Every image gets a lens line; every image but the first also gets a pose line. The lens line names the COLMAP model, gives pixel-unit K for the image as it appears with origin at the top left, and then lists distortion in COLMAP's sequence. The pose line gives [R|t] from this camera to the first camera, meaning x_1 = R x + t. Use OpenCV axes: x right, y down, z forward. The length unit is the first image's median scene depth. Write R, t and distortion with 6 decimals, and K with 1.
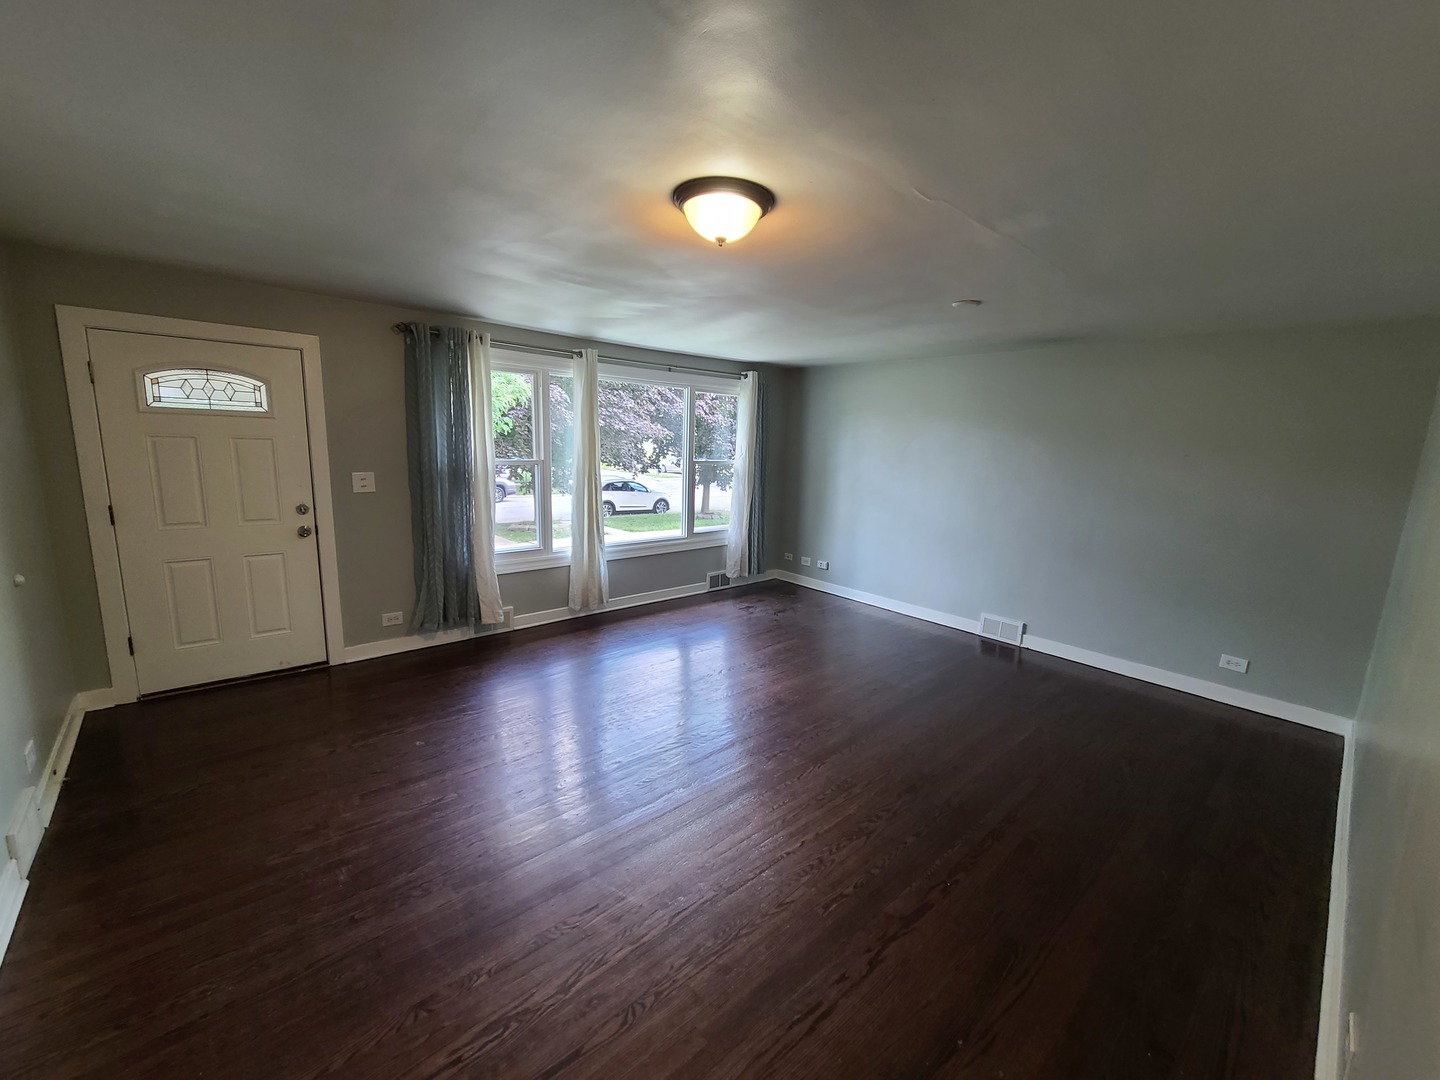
lens RADIAL K [[581.8, 0, 720.0], [0, 581.8, 540.0], [0, 0, 1]] dist [0.000180, 0.000030]
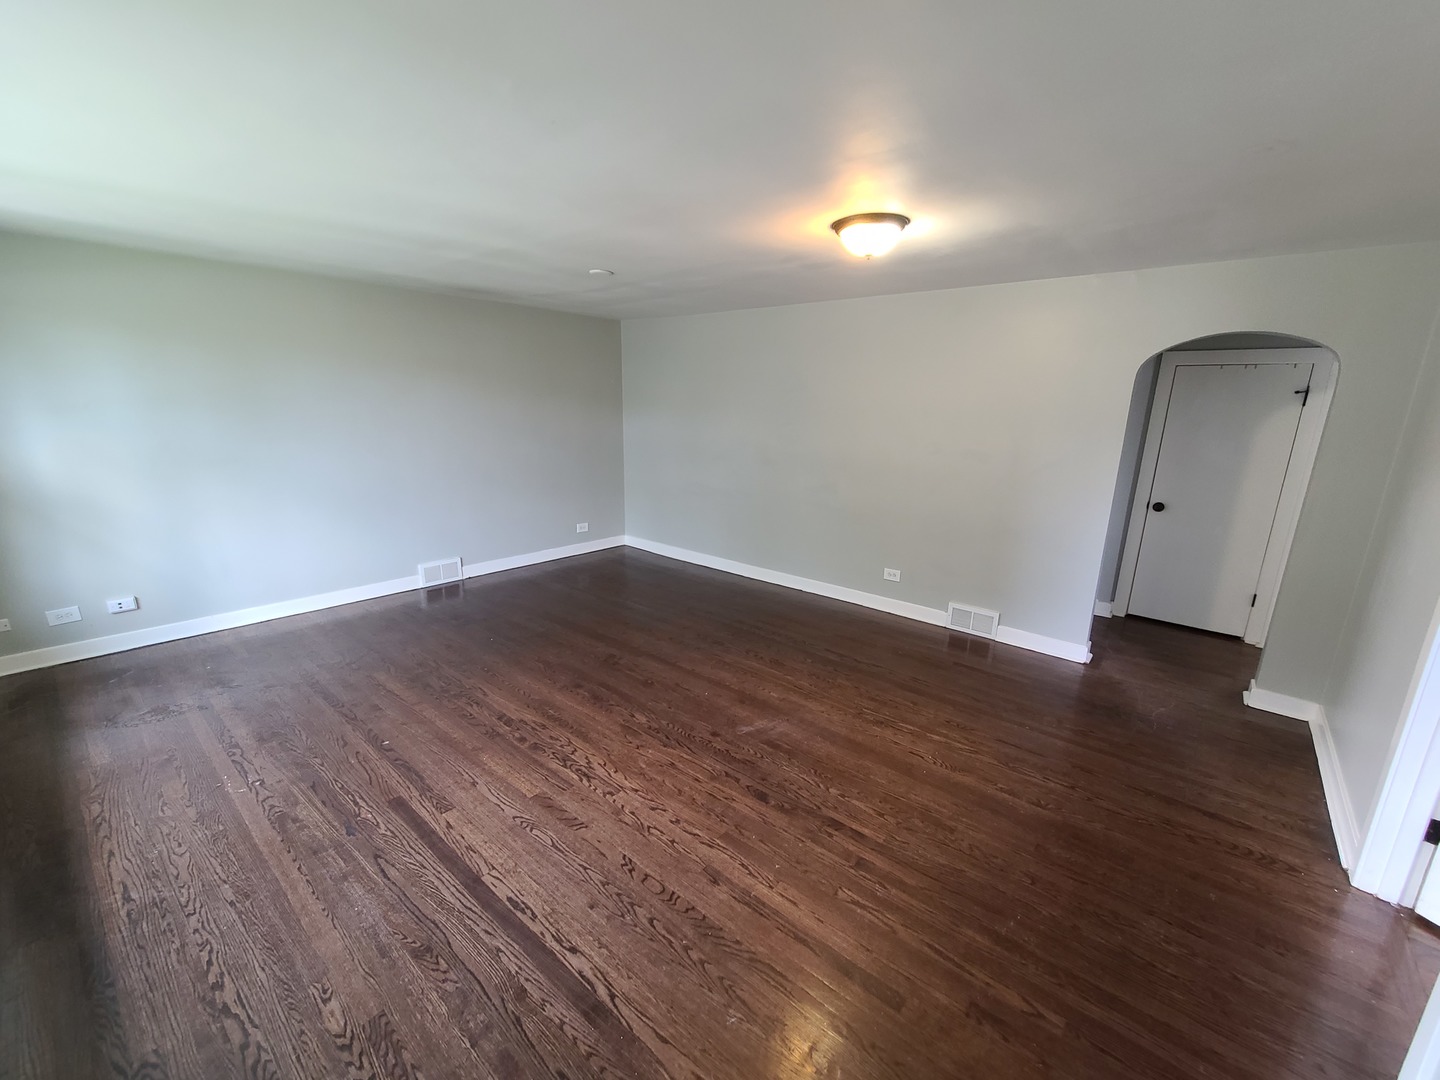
lens RADIAL K [[581.8, 0, 720.0], [0, 581.8, 540.0], [0, 0, 1]] dist [0.000180, 0.000030]
pose [[-0.121832, -0.271037, 0.954828, -0.752008], [0.144592, 0.946885, 0.287232, -0.172024], [-0.981962, 0.173055, -0.076171, 0.821820]]
